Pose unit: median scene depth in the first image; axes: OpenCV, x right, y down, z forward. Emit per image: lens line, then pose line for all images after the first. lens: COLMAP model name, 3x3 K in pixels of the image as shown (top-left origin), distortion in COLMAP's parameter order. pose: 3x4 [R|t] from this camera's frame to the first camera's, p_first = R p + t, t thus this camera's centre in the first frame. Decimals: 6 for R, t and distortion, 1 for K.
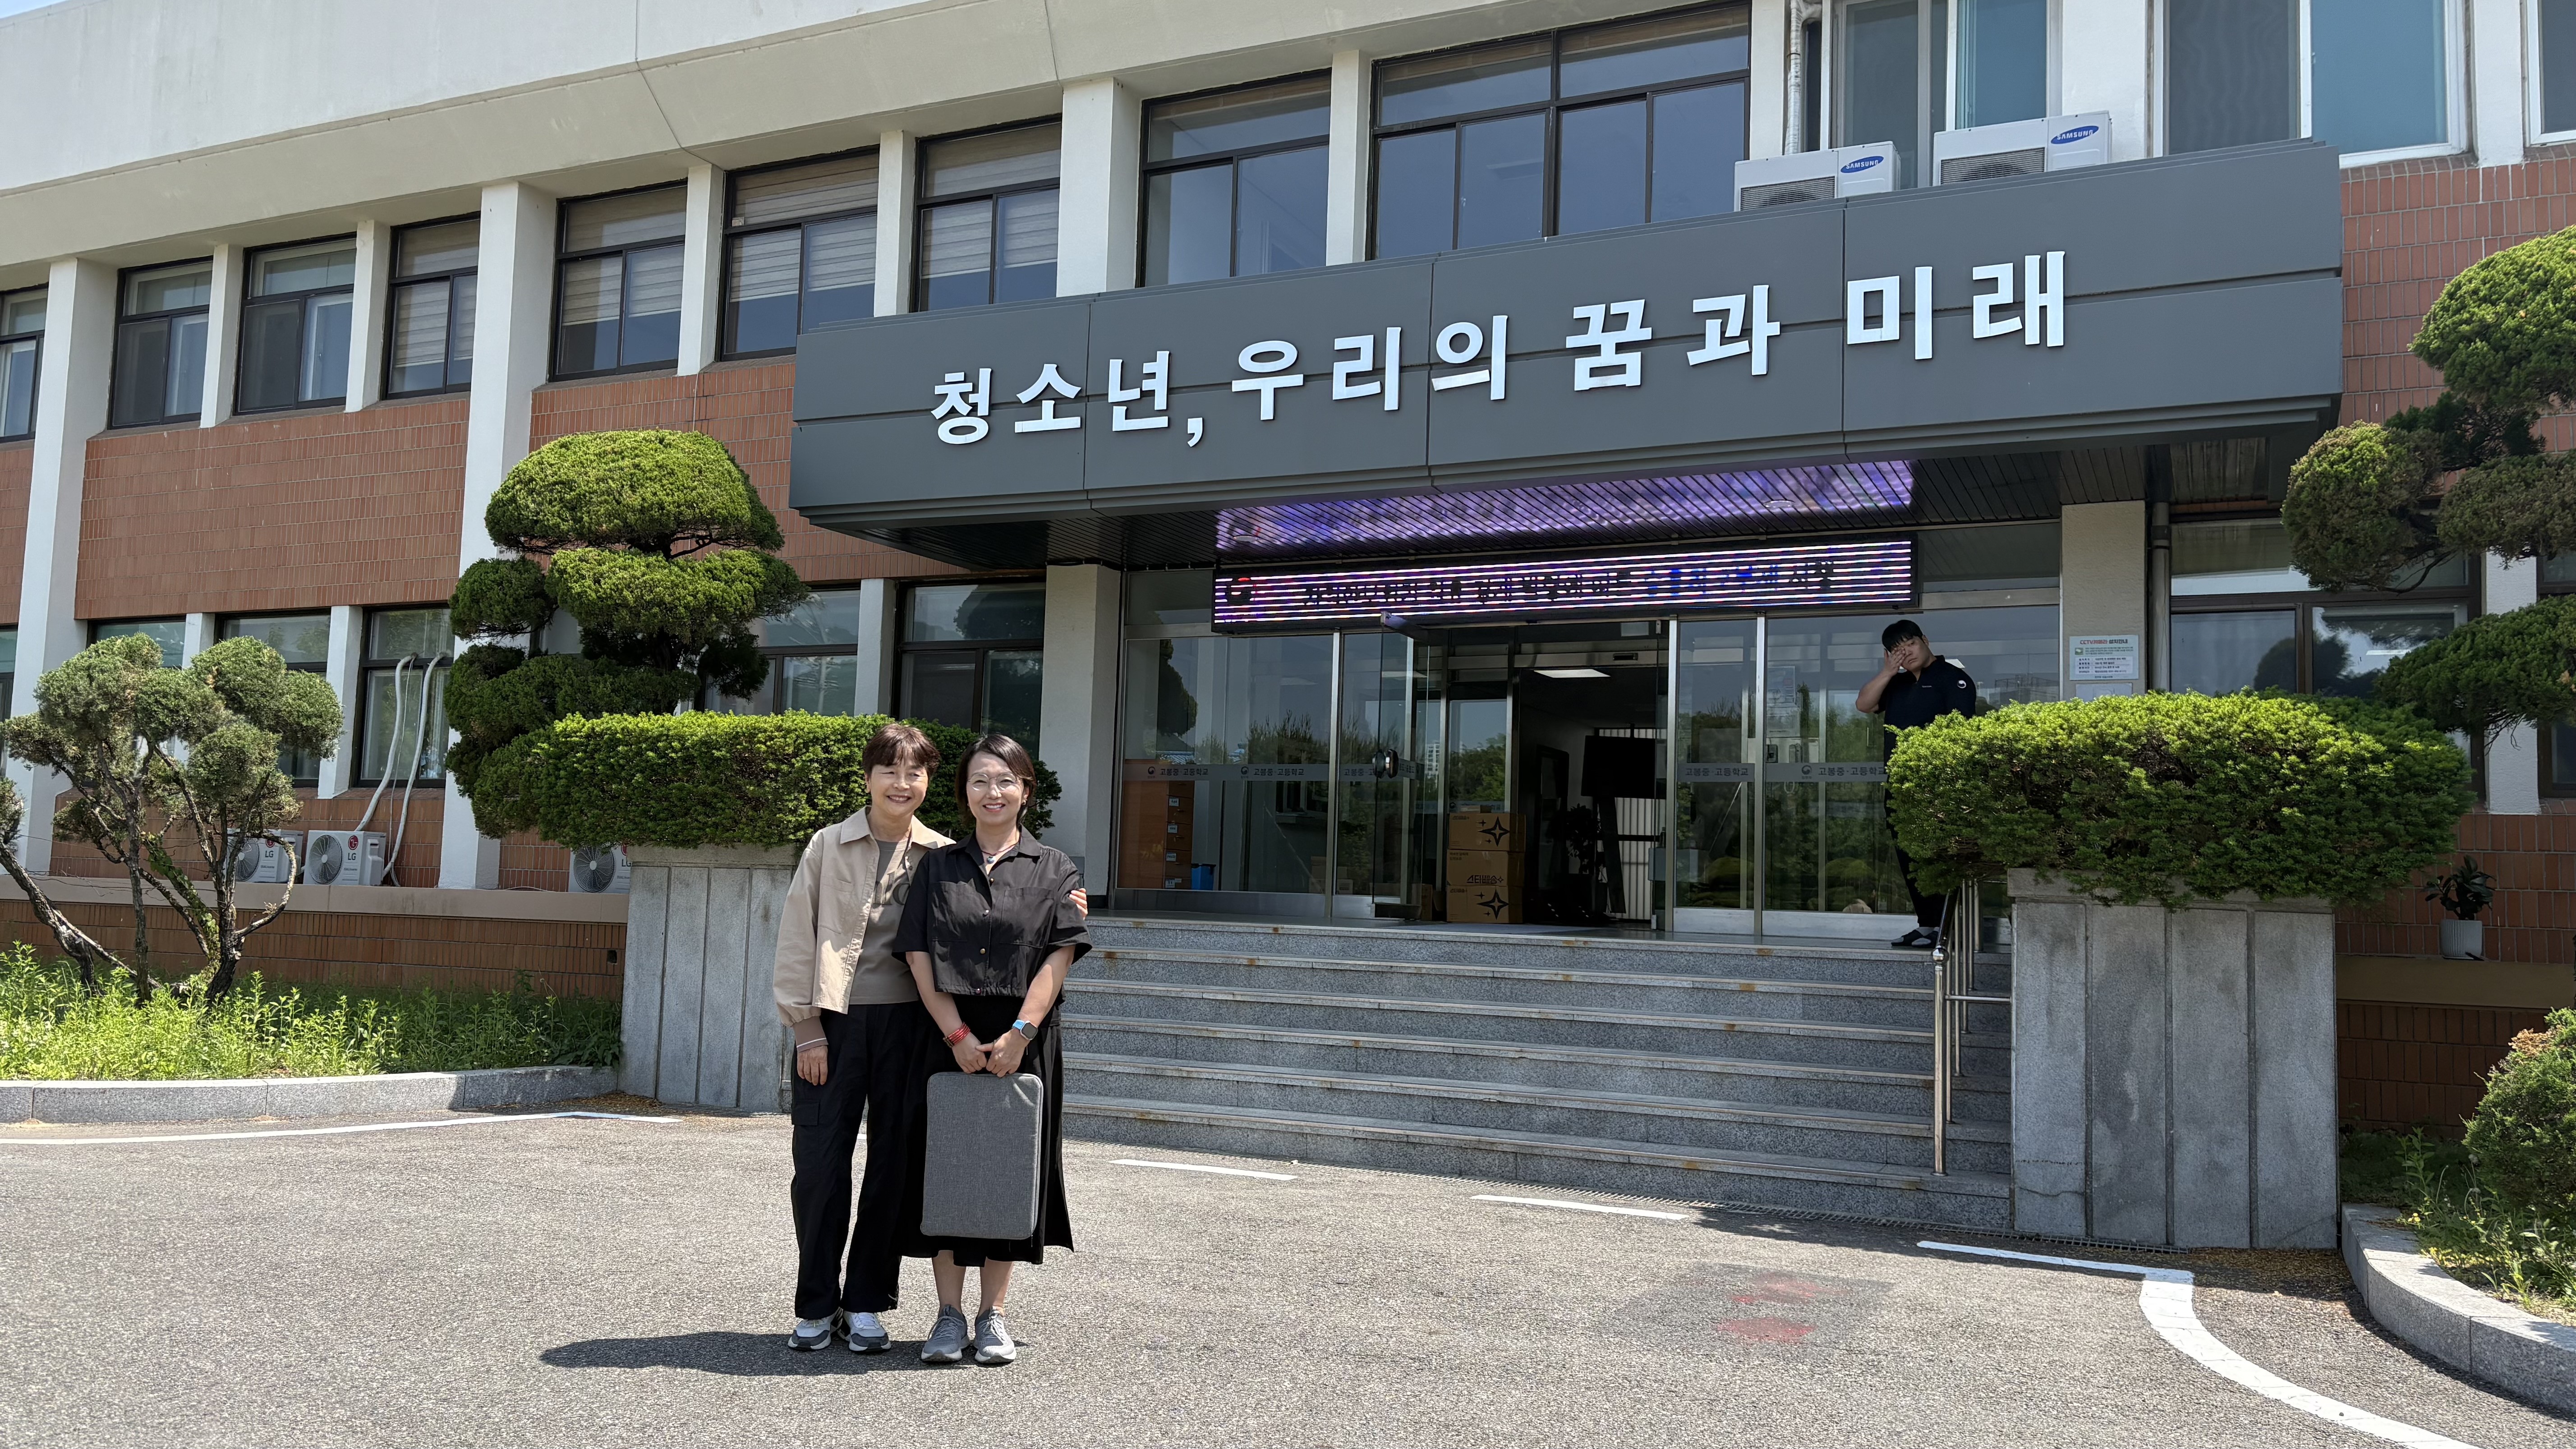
lens RADIAL K [[1906.0, 0, 1304.0], [0, 1906.0, 730.4], [0, 0, 1]] dist [0.210257, -0.690670]
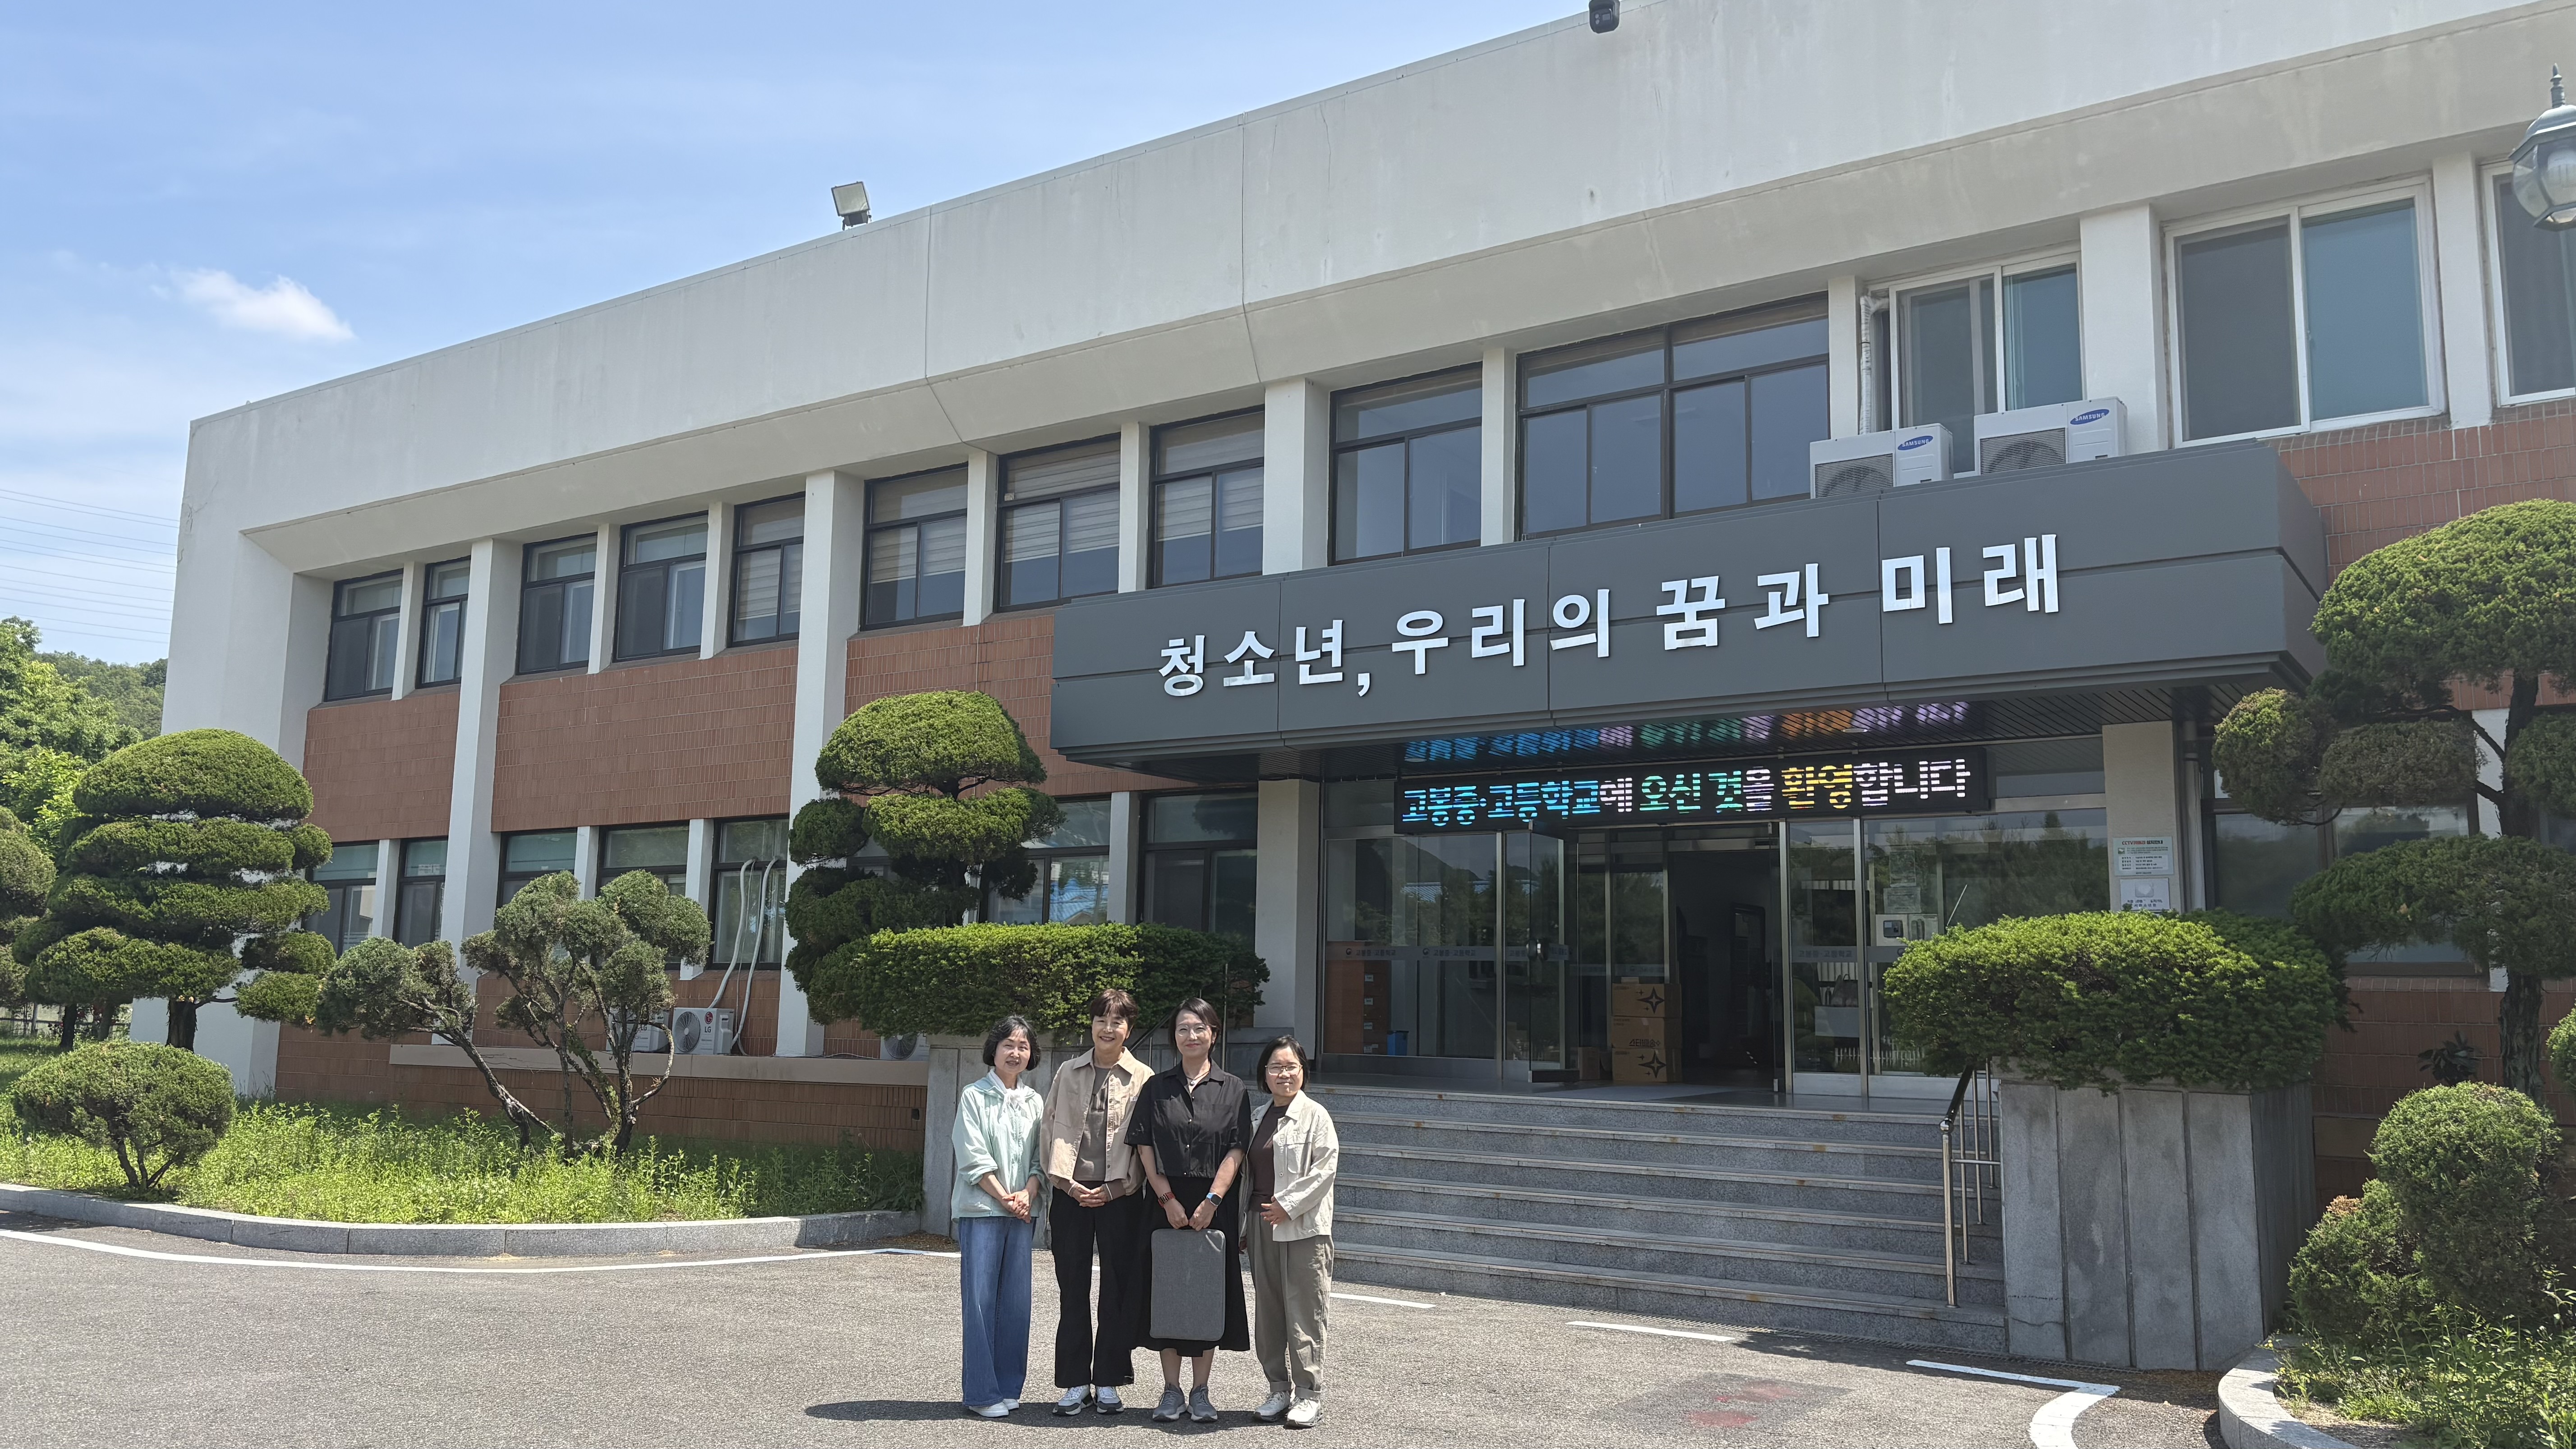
lens RADIAL K [[1906.0, 0, 1304.0], [0, 1906.0, 730.4], [0, 0, 1]] dist [0.210257, -0.690670]
pose [[0.989377, -0.035201, -0.141046, 0.079303], [0.026344, 0.997591, -0.064172, -0.050443], [0.142965, 0.059774, 0.987921, -0.221517]]
